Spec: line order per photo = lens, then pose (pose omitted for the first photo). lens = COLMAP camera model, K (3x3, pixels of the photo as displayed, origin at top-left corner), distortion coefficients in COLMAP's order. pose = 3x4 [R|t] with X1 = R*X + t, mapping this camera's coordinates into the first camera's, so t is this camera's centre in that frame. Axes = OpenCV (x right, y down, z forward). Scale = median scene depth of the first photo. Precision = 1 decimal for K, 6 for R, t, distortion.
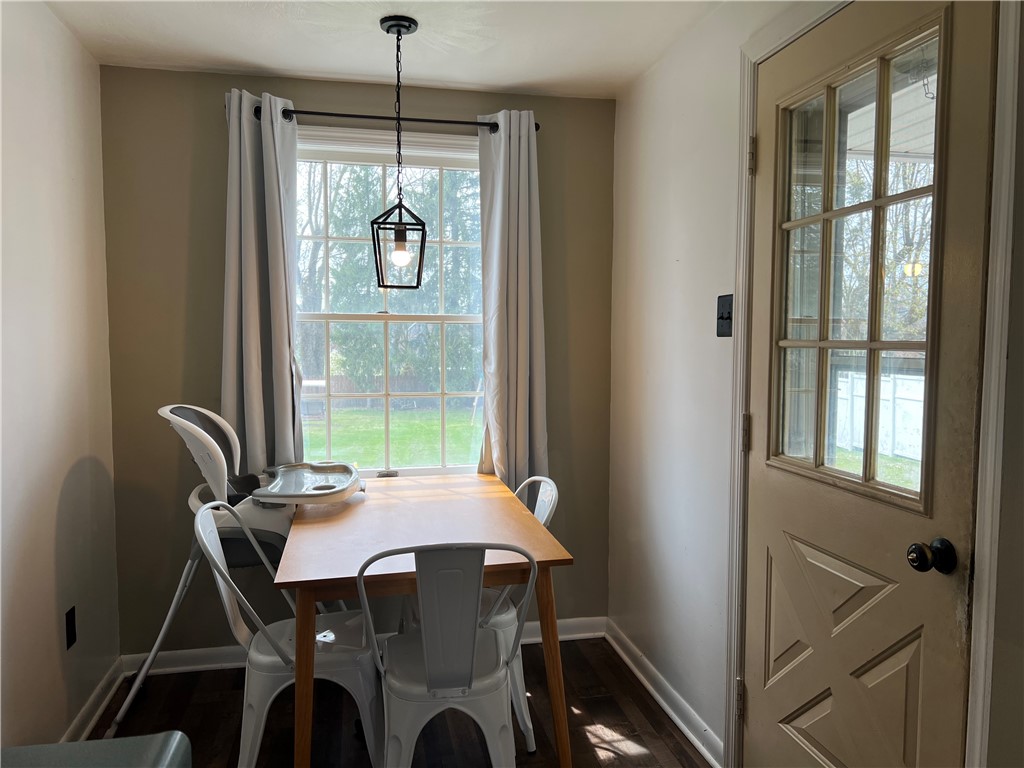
lens RADIAL K [[766.0, 0, 517.6], [0, 766.0, 385.4], [0, 0, 1]] dist [0.065982, -0.072235]
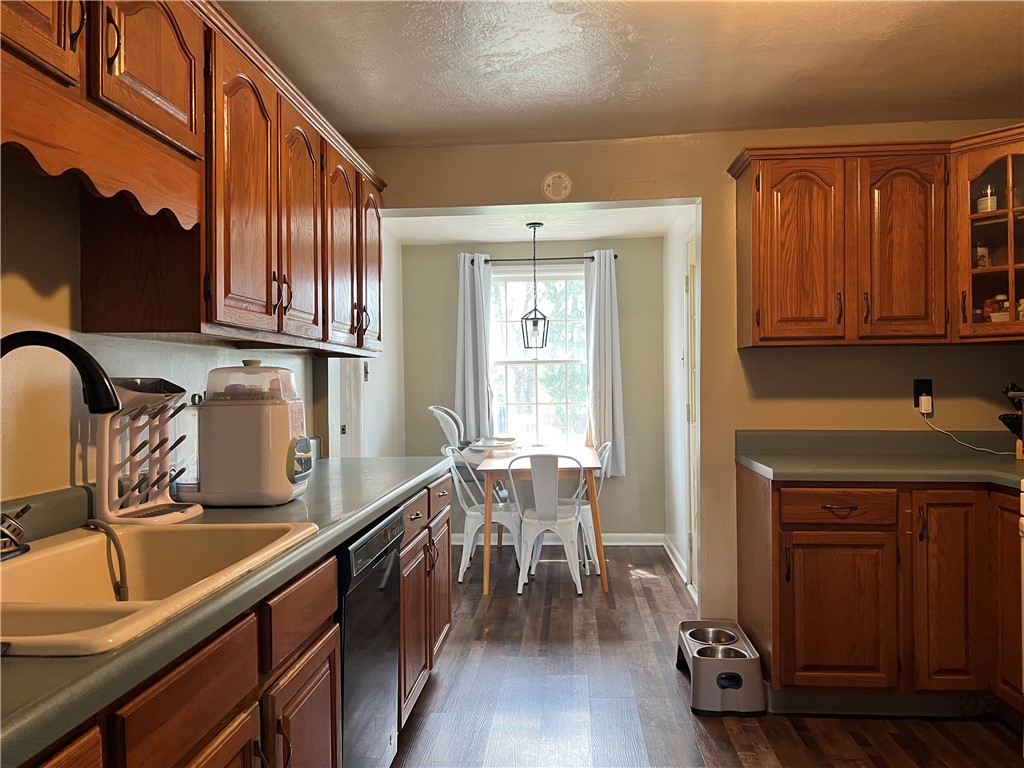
lens RADIAL K [[766.0, 0, 509.2], [0, 766.0, 382.7], [0, 0, 1]] dist [0.065982, -0.072235]
pose [[0.959584, -0.013889, -0.281080, 0.337557], [-0.000487, 0.998698, -0.051010, 0.067368], [0.281422, 0.049085, 0.958328, -0.939456]]
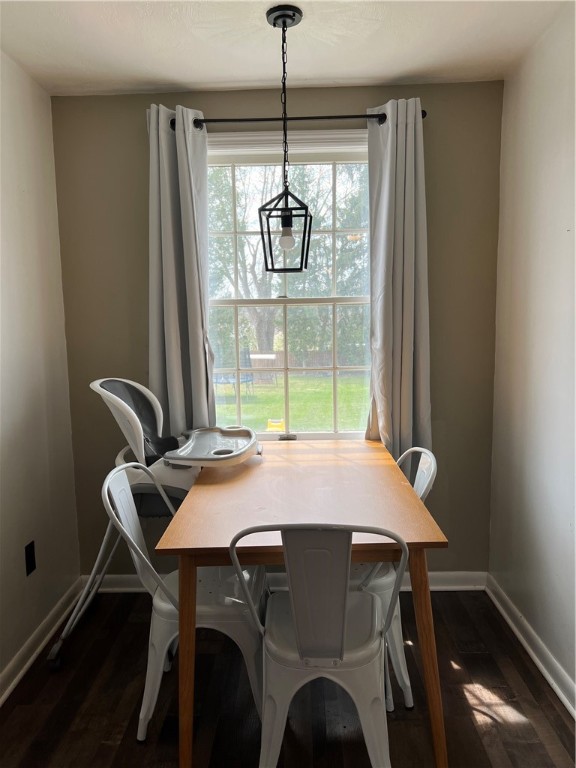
lens RADIAL K [[574.5, 0, 283.5], [0, 574.5, 390.6], [0, 0, 1]] dist [0.065982, -0.072235]
pose [[0.973260, 0.006681, -0.229611, 0.027380], [0.006491, 0.998378, 0.056564, -0.005008], [0.229617, -0.056542, 0.971637, 0.188906]]
